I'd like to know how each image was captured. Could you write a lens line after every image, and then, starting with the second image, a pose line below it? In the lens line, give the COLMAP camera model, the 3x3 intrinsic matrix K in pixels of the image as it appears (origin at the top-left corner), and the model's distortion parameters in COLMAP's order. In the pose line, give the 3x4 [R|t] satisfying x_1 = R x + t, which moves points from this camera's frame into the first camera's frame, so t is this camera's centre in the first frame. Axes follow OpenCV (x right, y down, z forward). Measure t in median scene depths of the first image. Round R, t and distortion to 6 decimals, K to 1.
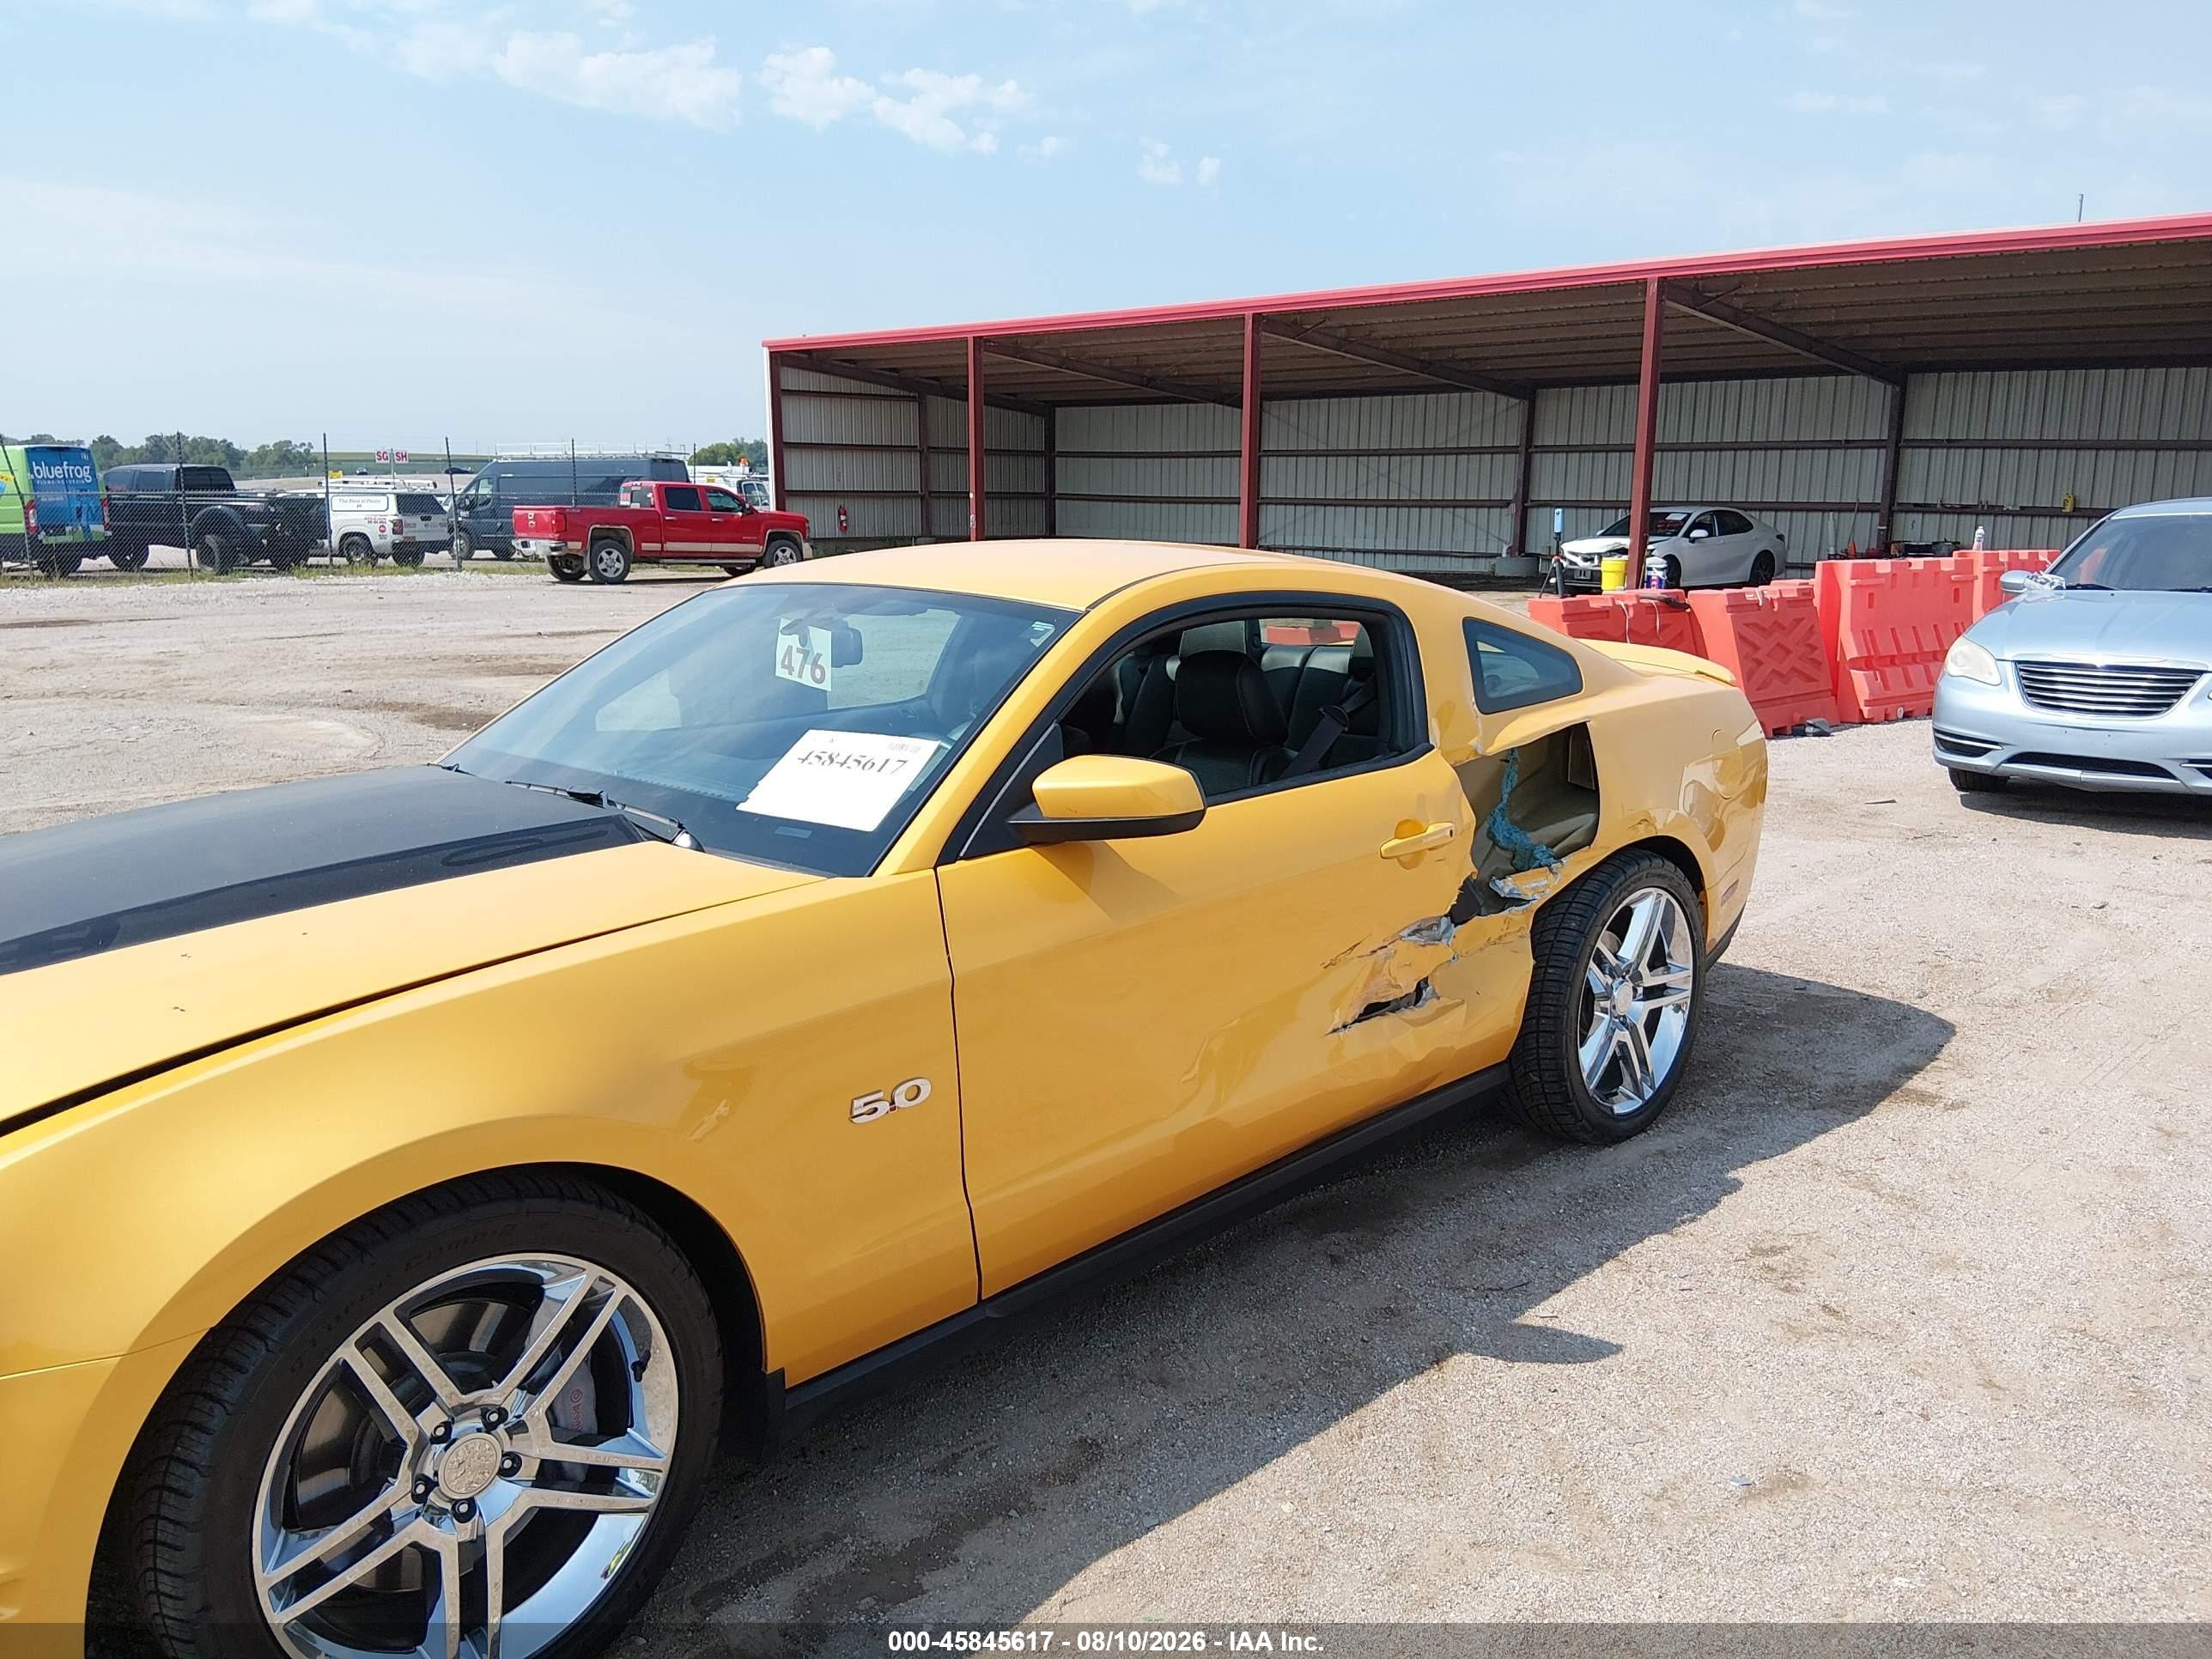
lens RADIAL K [[1689.7, 0, 1104.3], [0, 1689.7, 871.8], [0, 0, 1]] dist [0.112291, -0.194419]
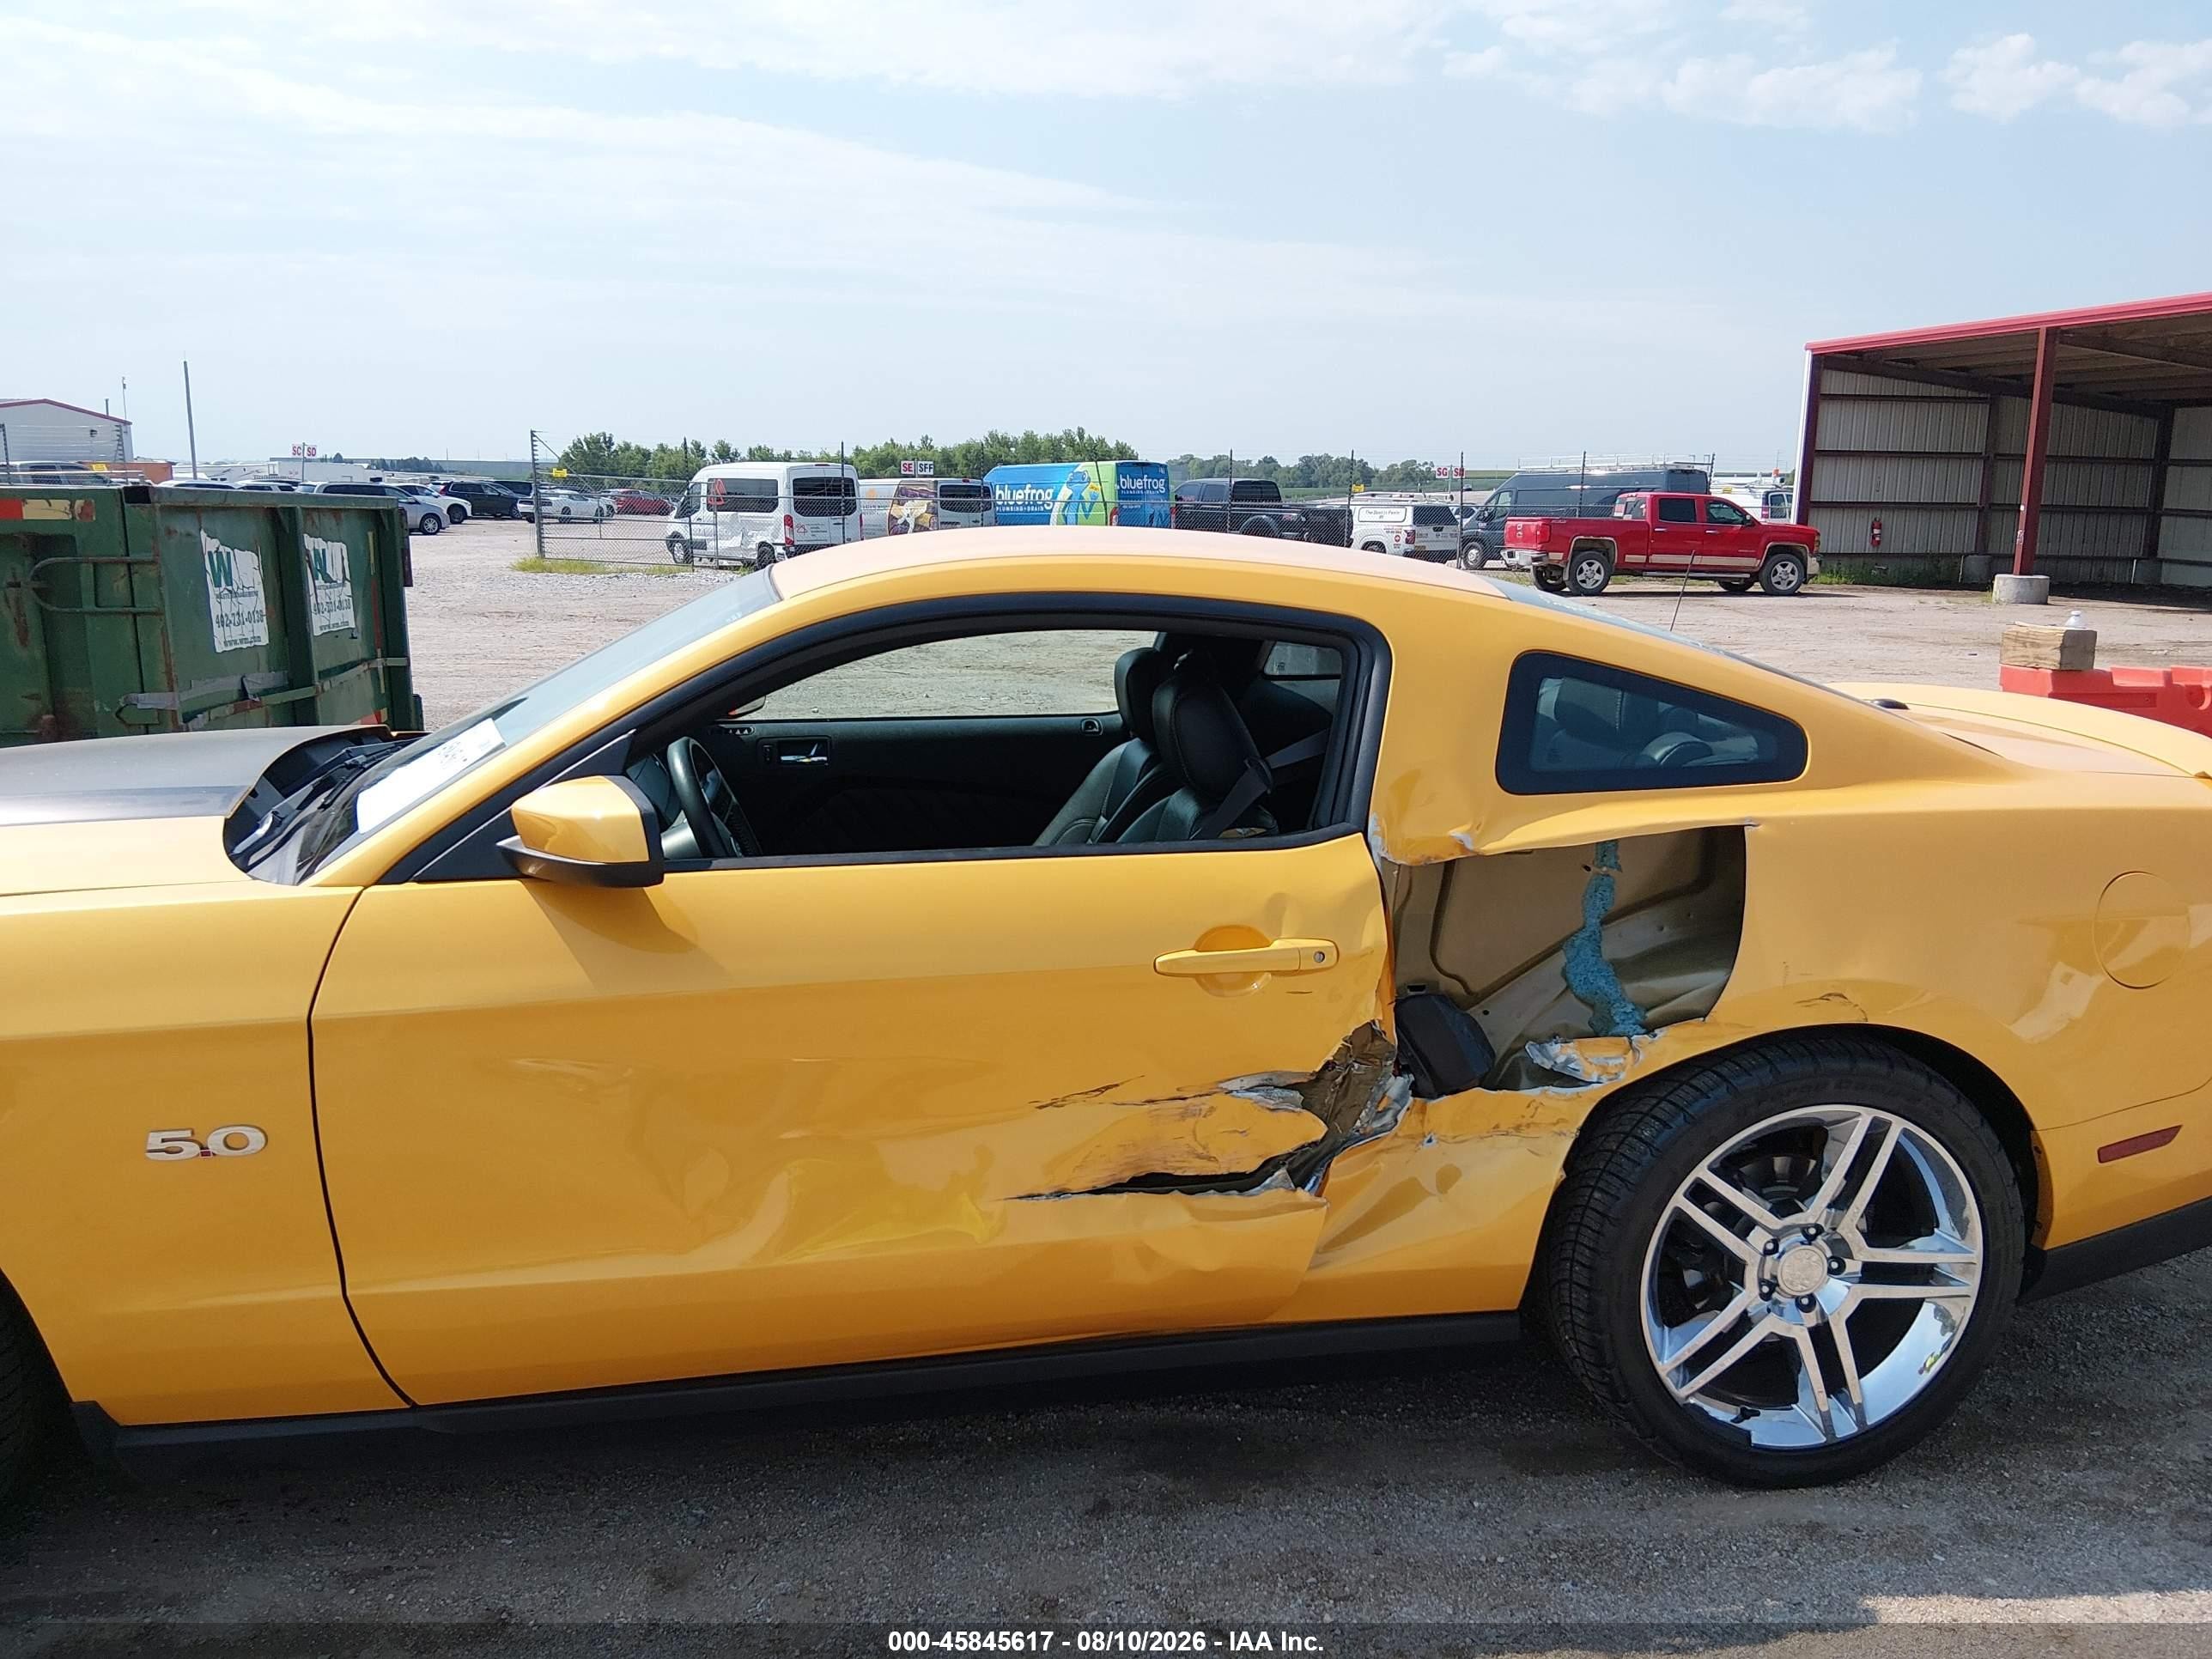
lens RADIAL K [[1679.3, 0, 1114.9], [0, 1679.3, 826.9], [0, 0, 1]] dist [0.117086, -0.207589]
pose [[0.812645, 0.119965, -0.570278, 0.064830], [-0.138687, 0.990279, 0.010689, -0.008719], [0.566016, 0.070404, 0.821382, 0.048855]]
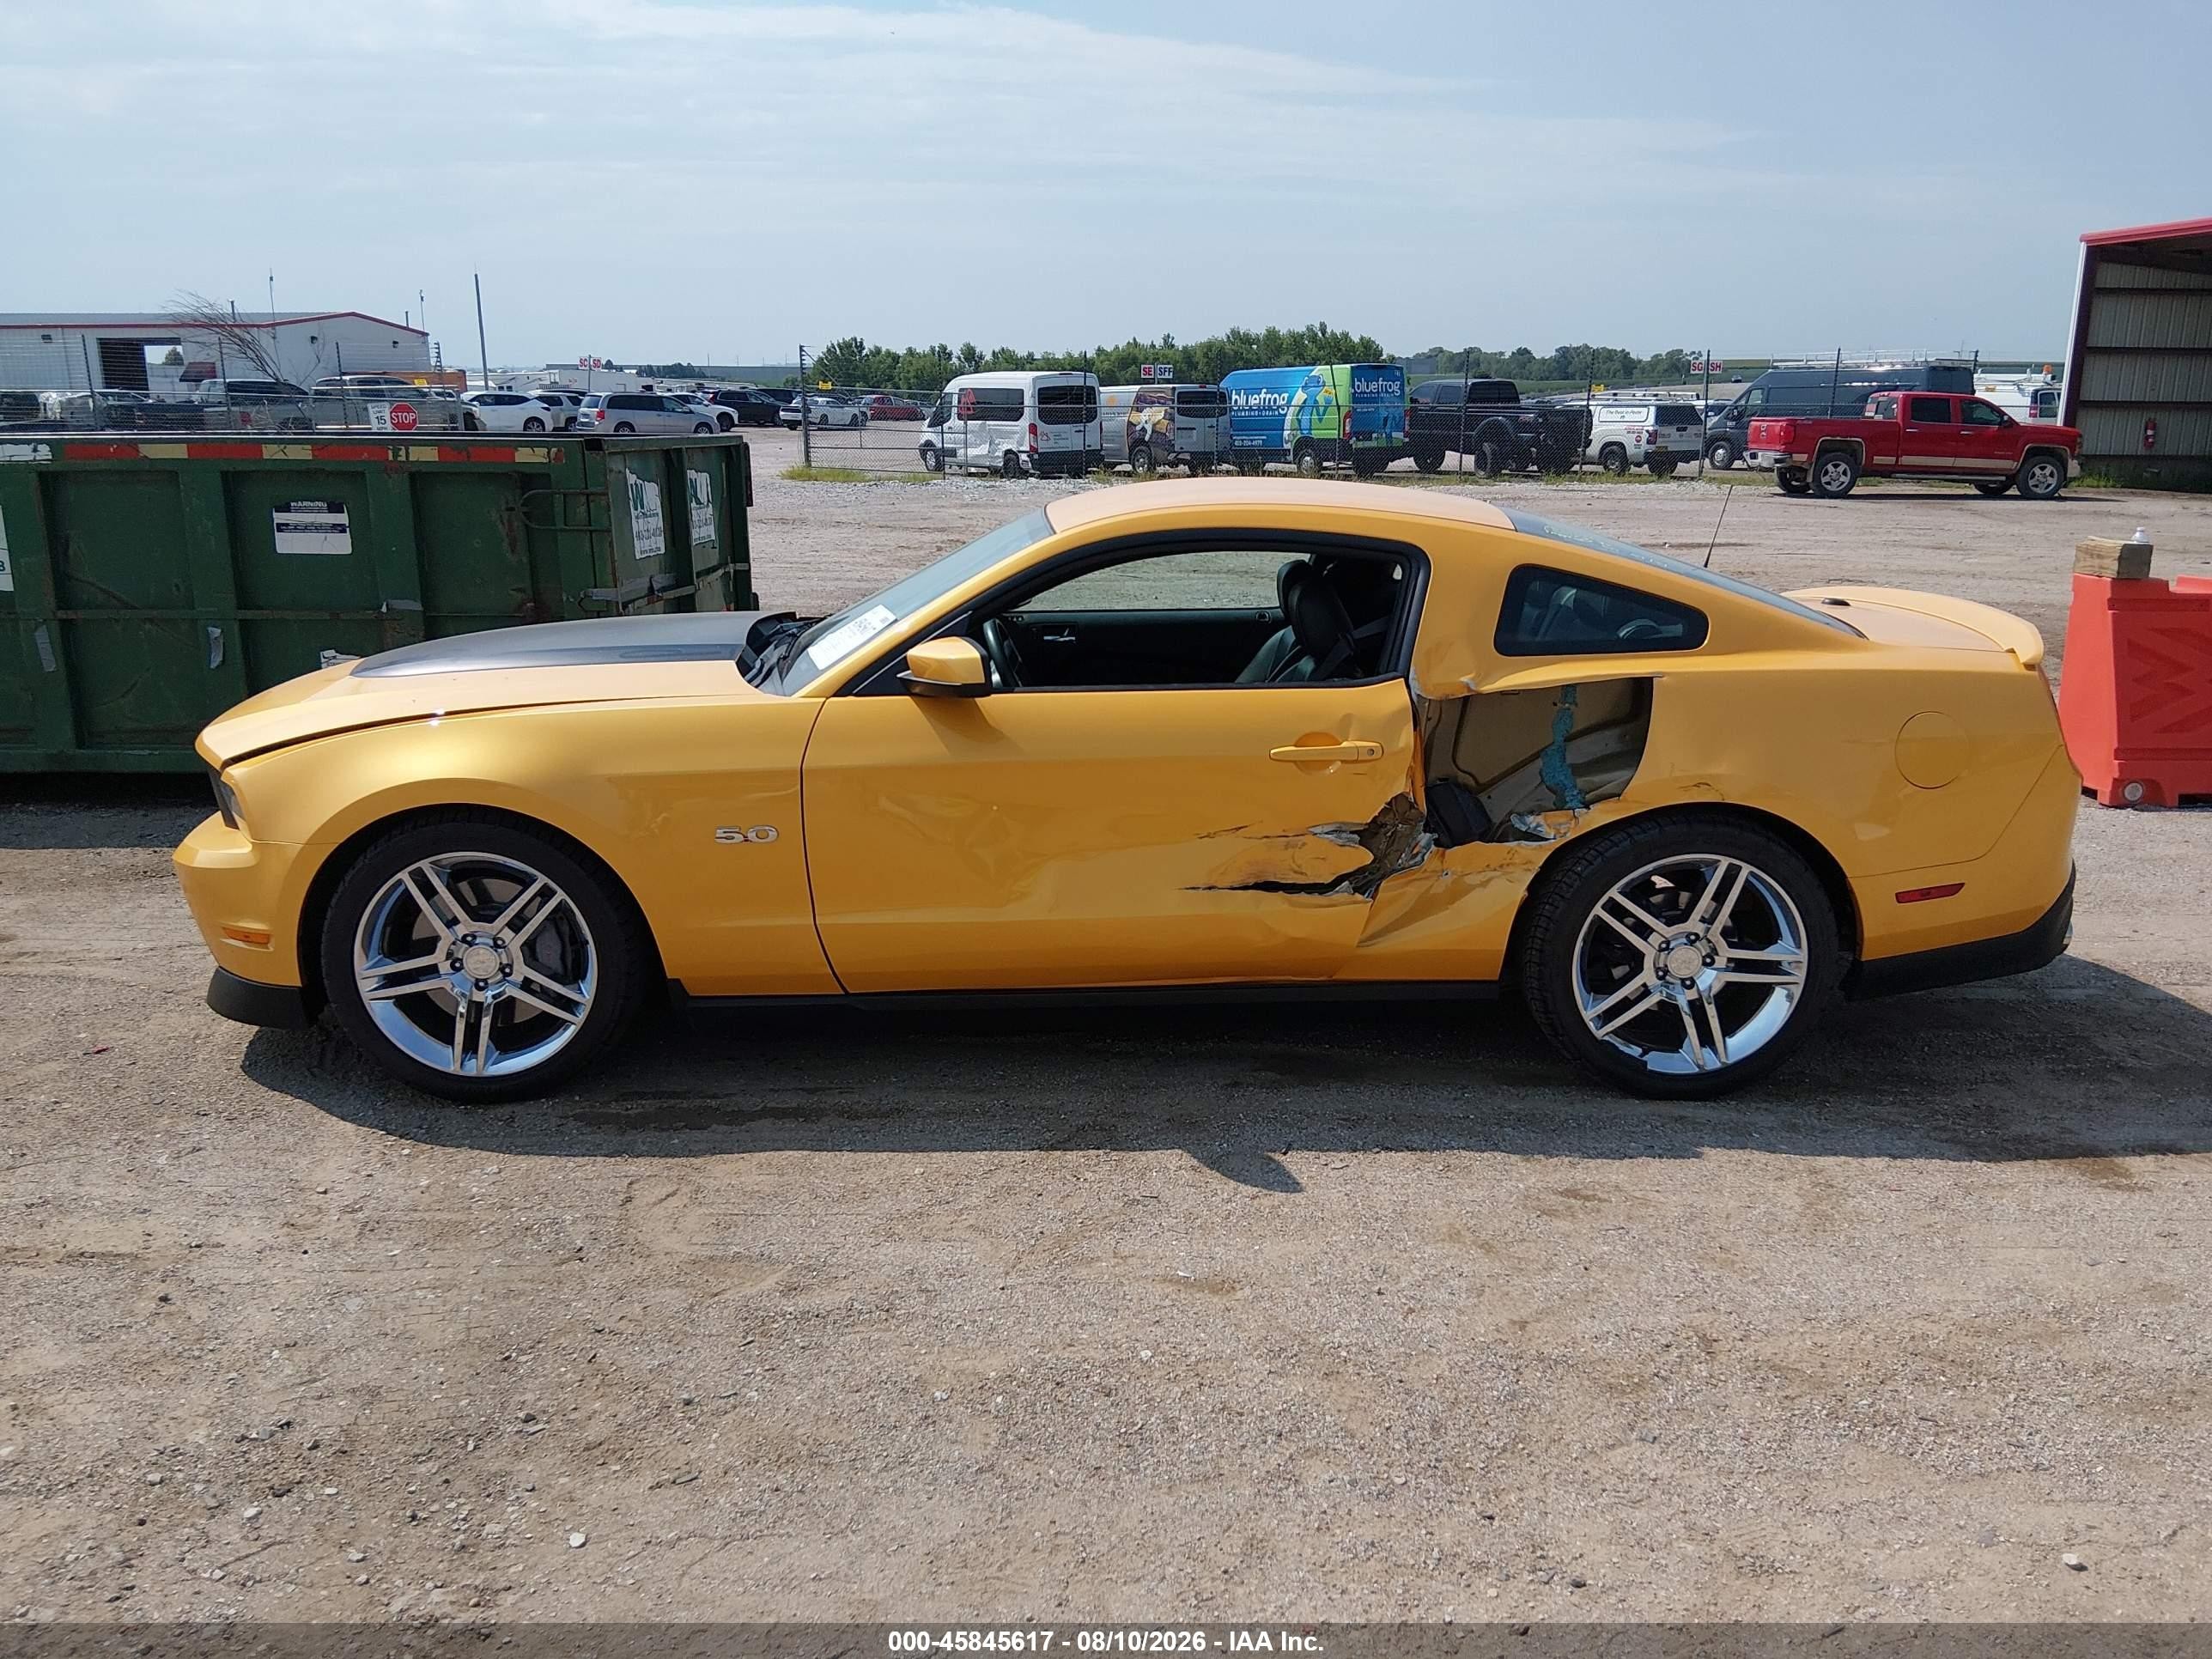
lens RADIAL K [[1689.7, 0, 1104.3], [0, 1689.7, 871.8], [0, 0, 1]] dist [0.112291, -0.194419]
pose [[0.720105, 0.188797, -0.667686, 0.106091], [-0.153810, 0.981764, 0.111721, -0.005335], [0.676602, 0.022246, 0.736012, 0.005636]]
